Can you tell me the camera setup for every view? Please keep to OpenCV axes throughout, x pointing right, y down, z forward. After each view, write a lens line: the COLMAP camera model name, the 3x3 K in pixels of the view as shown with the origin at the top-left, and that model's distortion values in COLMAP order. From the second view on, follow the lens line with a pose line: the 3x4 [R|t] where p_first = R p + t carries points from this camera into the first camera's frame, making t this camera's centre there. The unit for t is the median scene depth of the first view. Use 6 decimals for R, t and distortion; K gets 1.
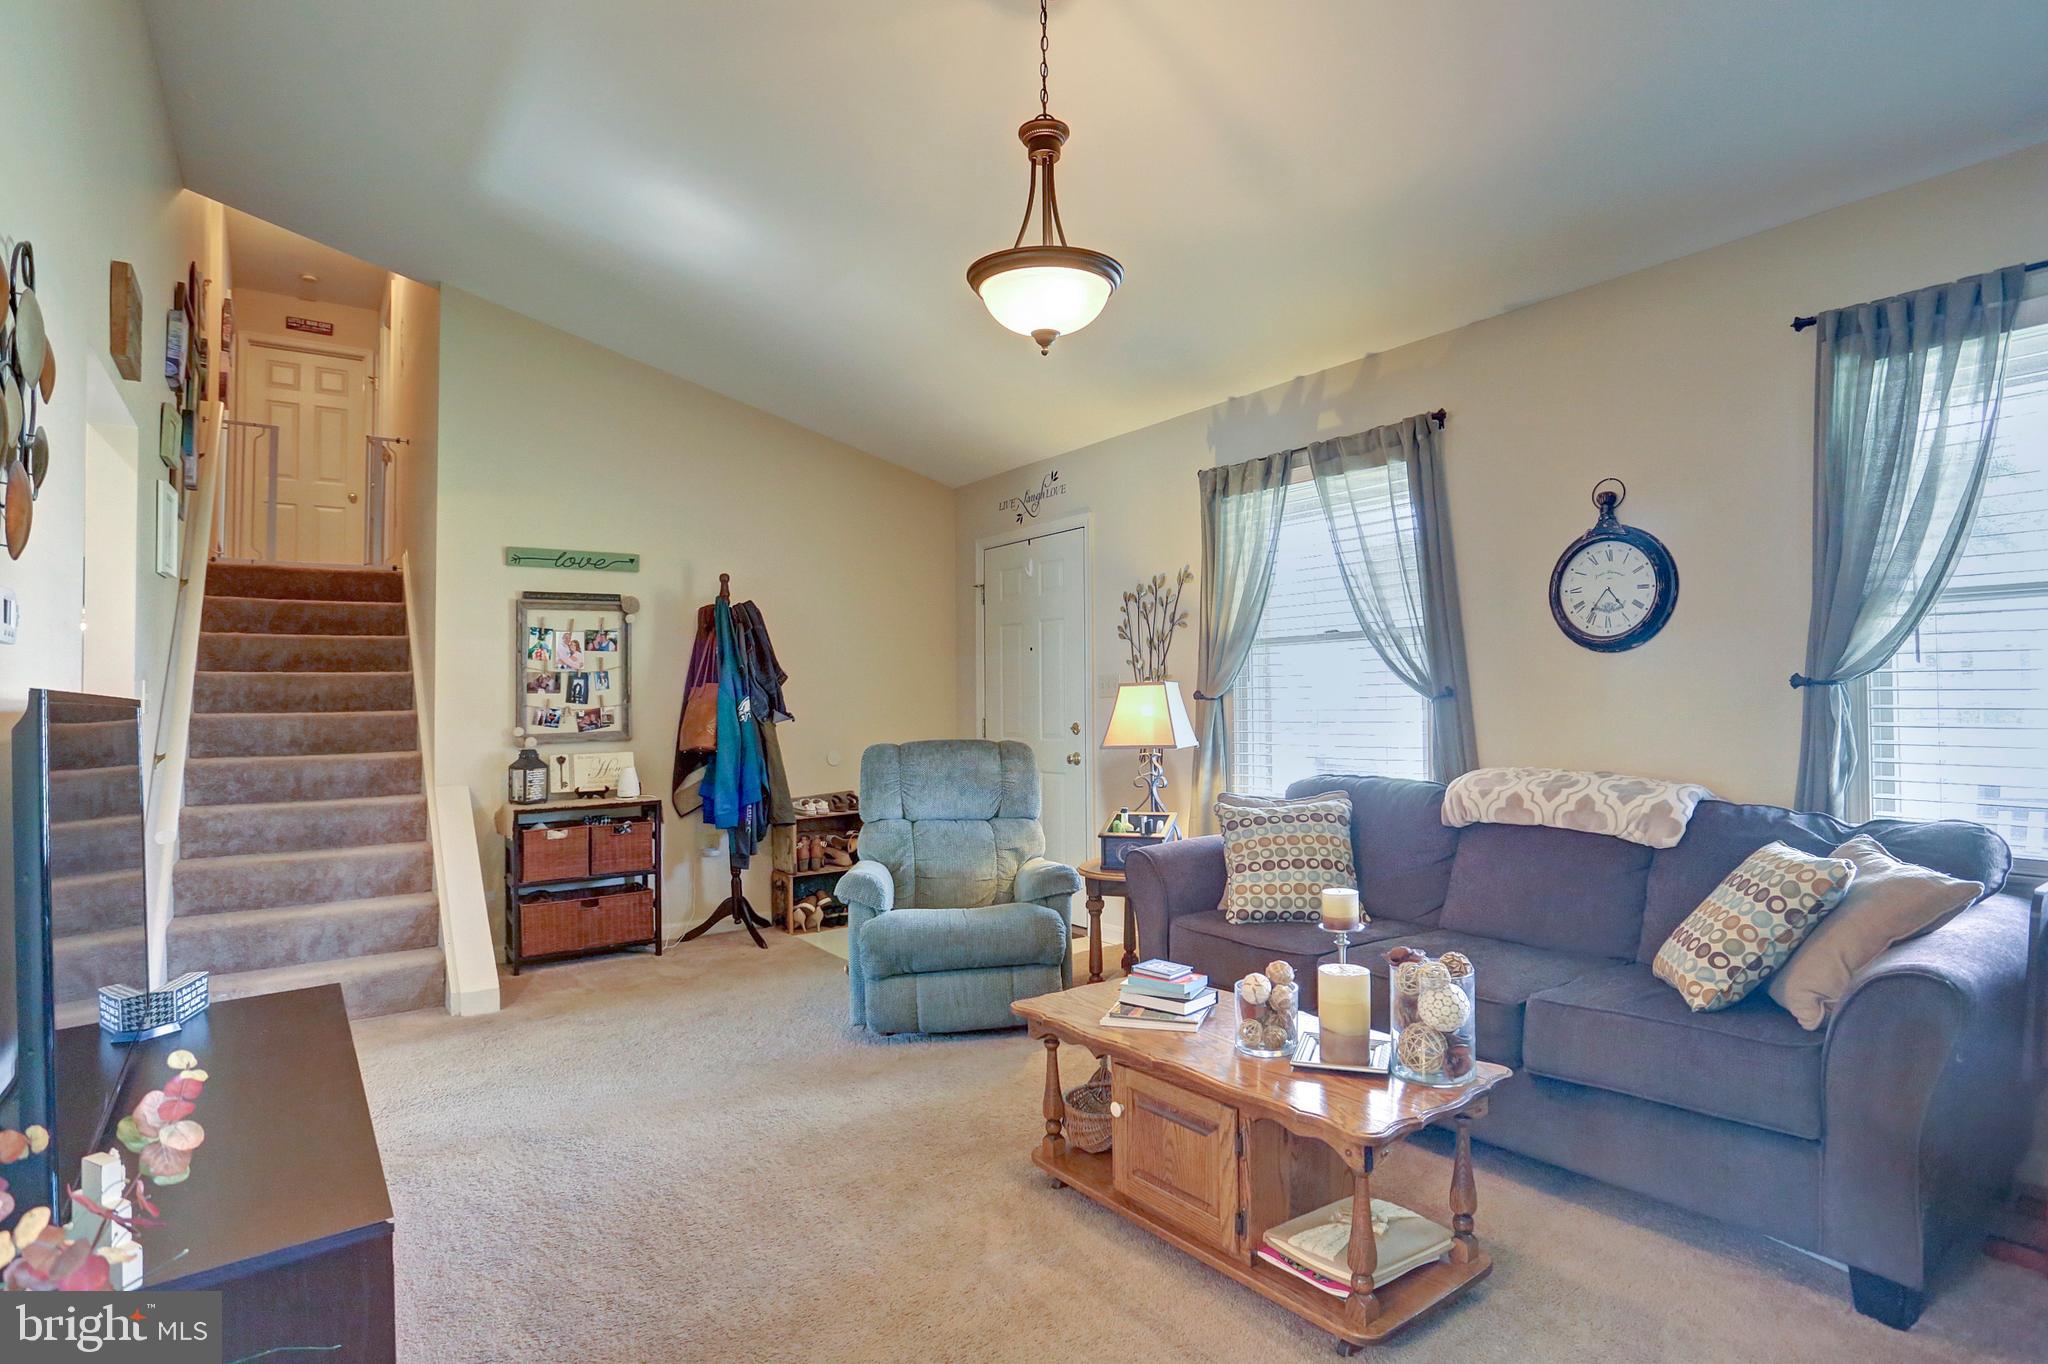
lens RADIAL K [[1058.2, 0, 1026.1], [0, 1058.2, 684.0], [0, 0, 1]] dist [-0.055933, 0.028169]
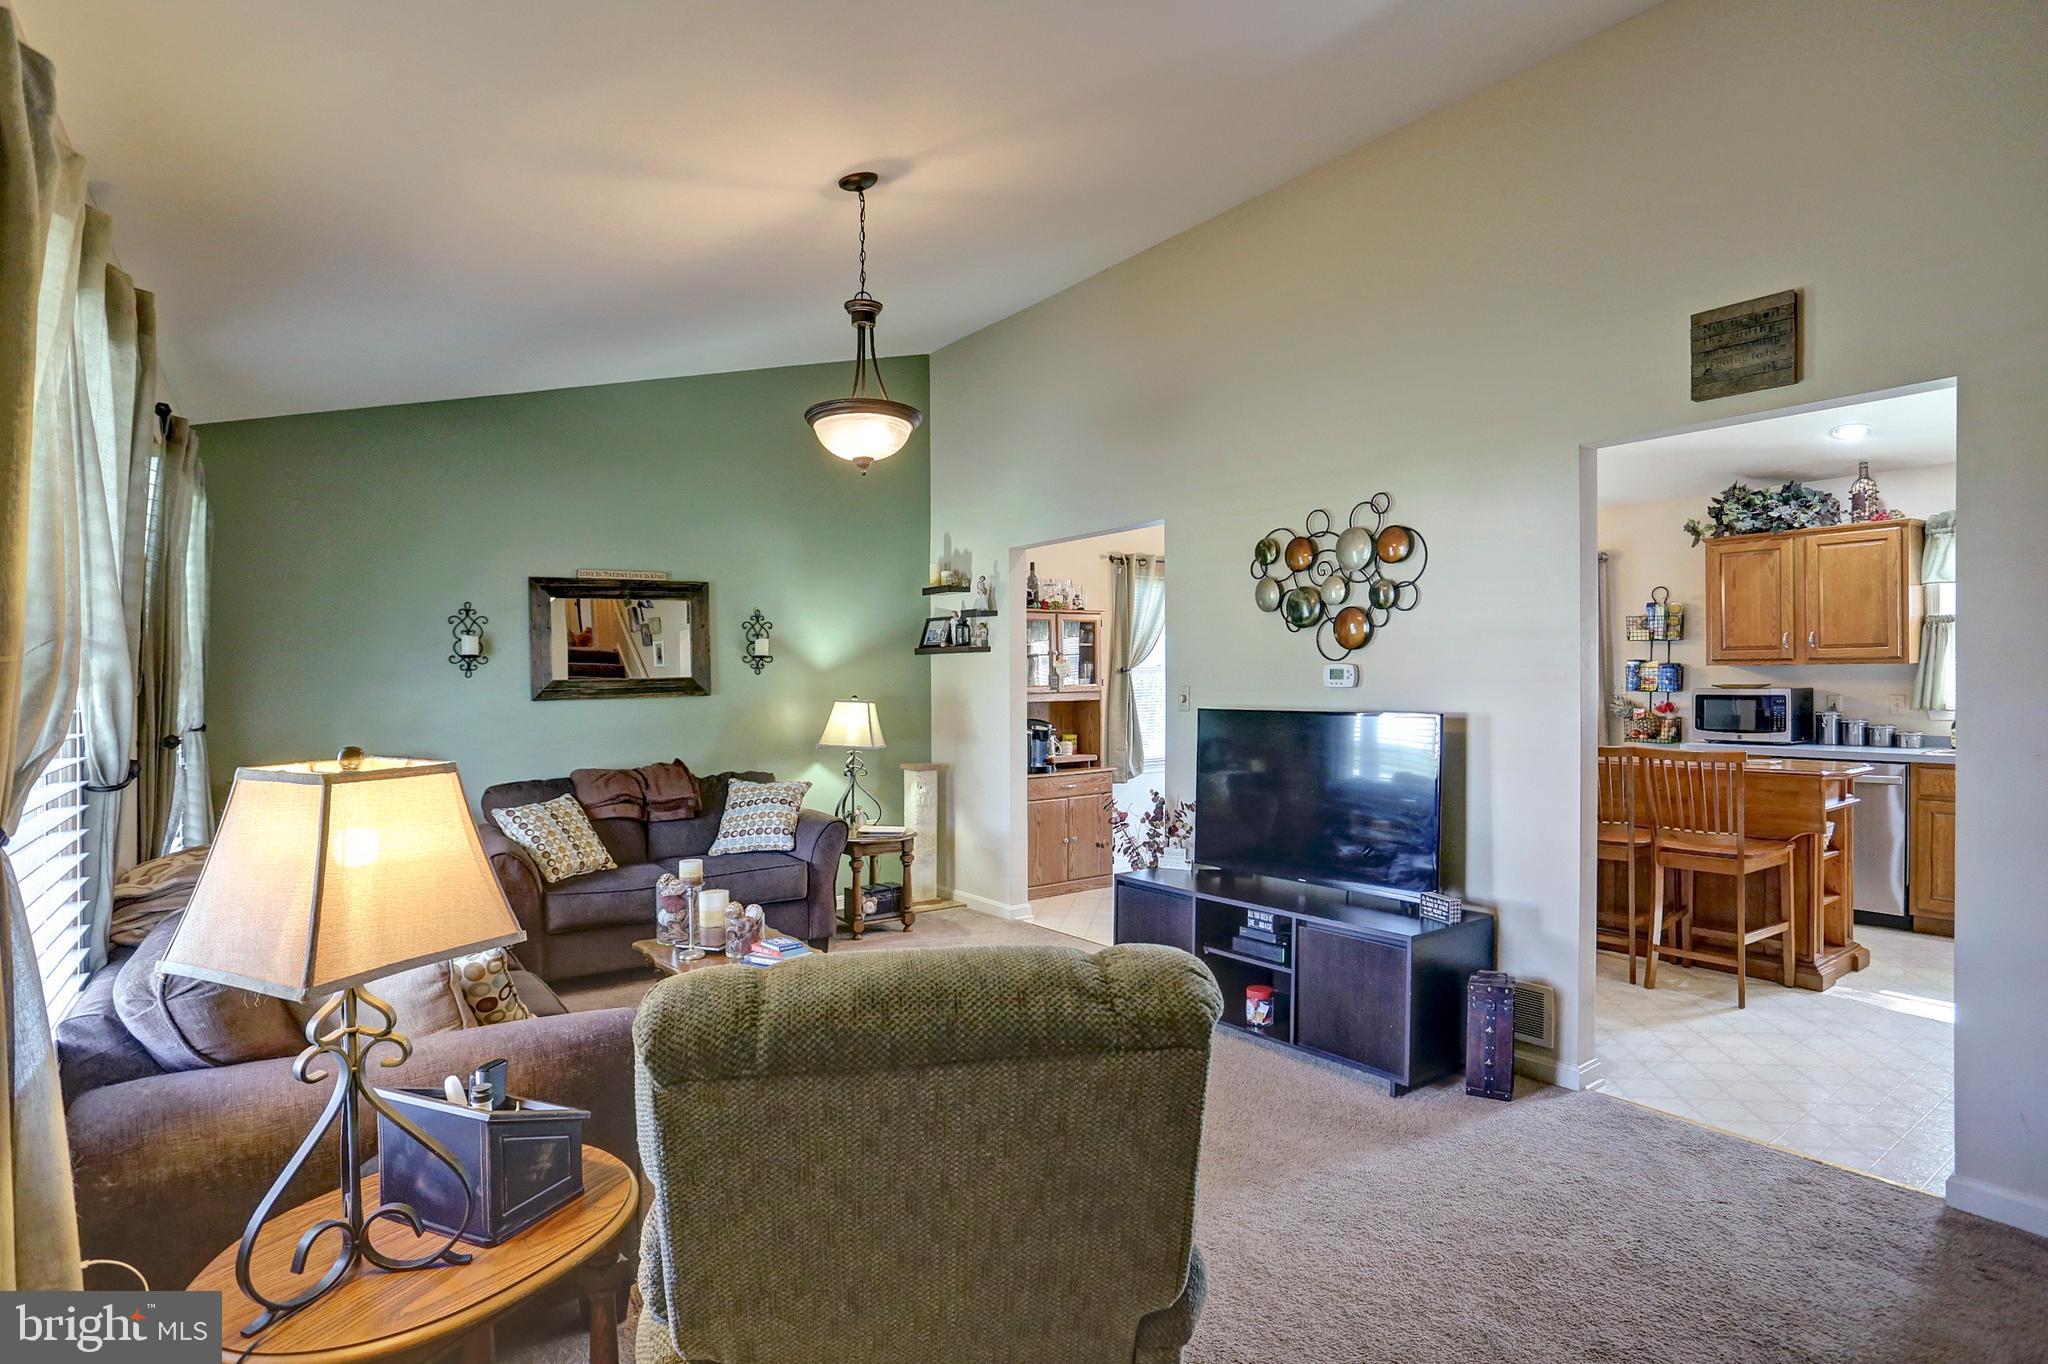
lens RADIAL K [[1058.2, 0, 1026.1], [0, 1058.2, 684.0], [0, 0, 1]] dist [-0.055933, 0.028169]
pose [[-0.999665, 0.024263, -0.008990, -0.115635], [0.024332, 0.999675, -0.007633, -0.026782], [0.008802, -0.007849, -0.999930, 1.624380]]
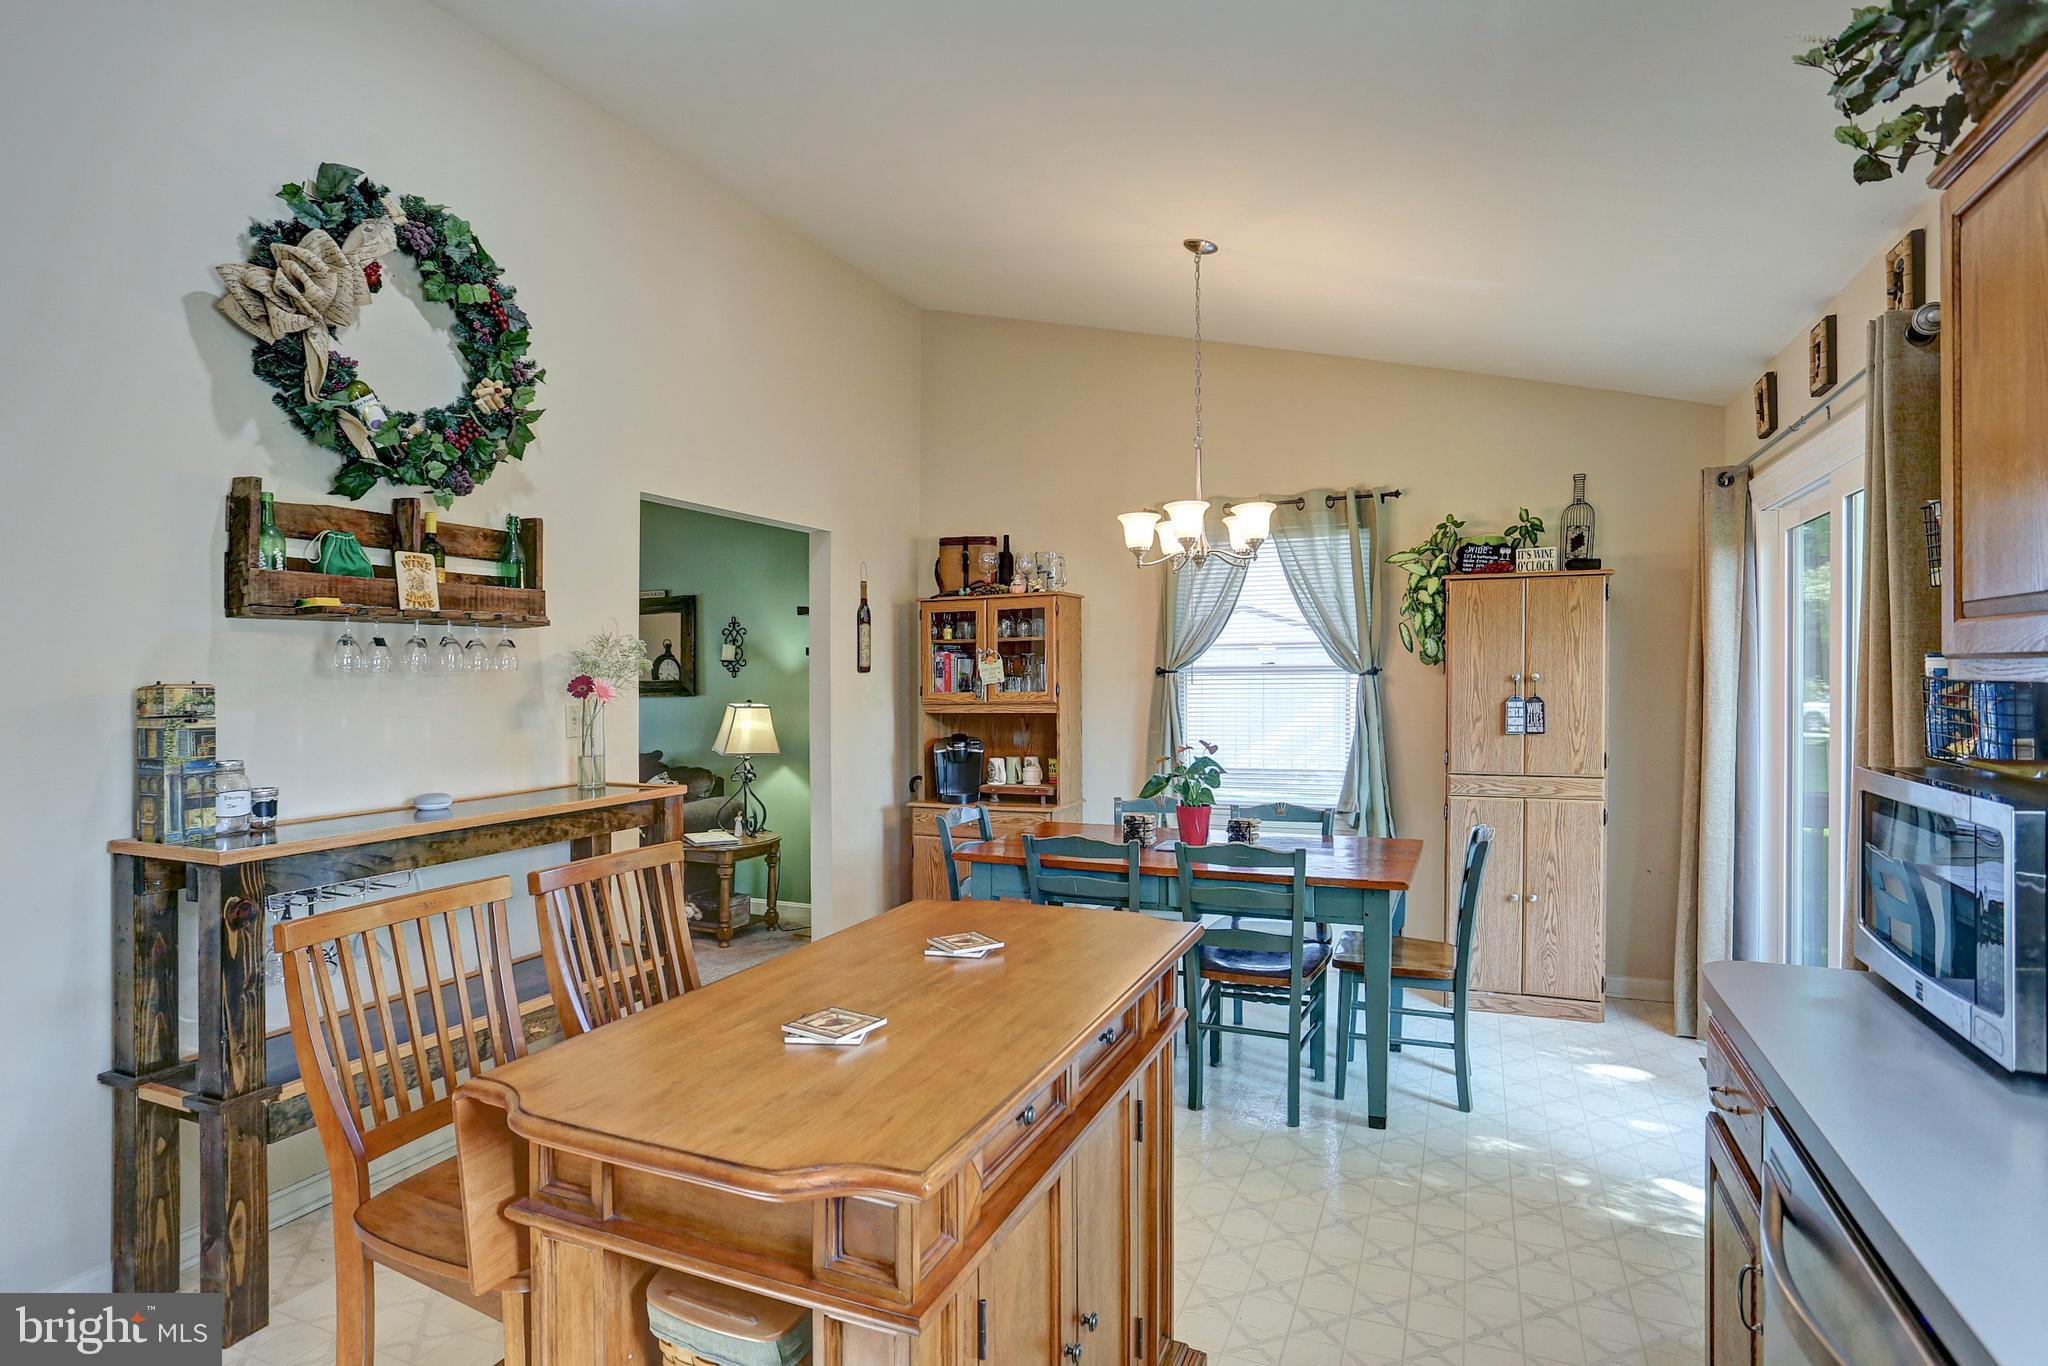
lens RADIAL K [[1058.2, 0, 1026.1], [0, 1058.2, 685.0], [0, 0, 1]] dist [-0.055933, 0.028169]
pose [[-0.487885, 0.007902, 0.872872, -1.483819], [0.006942, 0.999963, -0.005172, -0.039339], [-0.872880, 0.003536, -0.487921, 0.404670]]
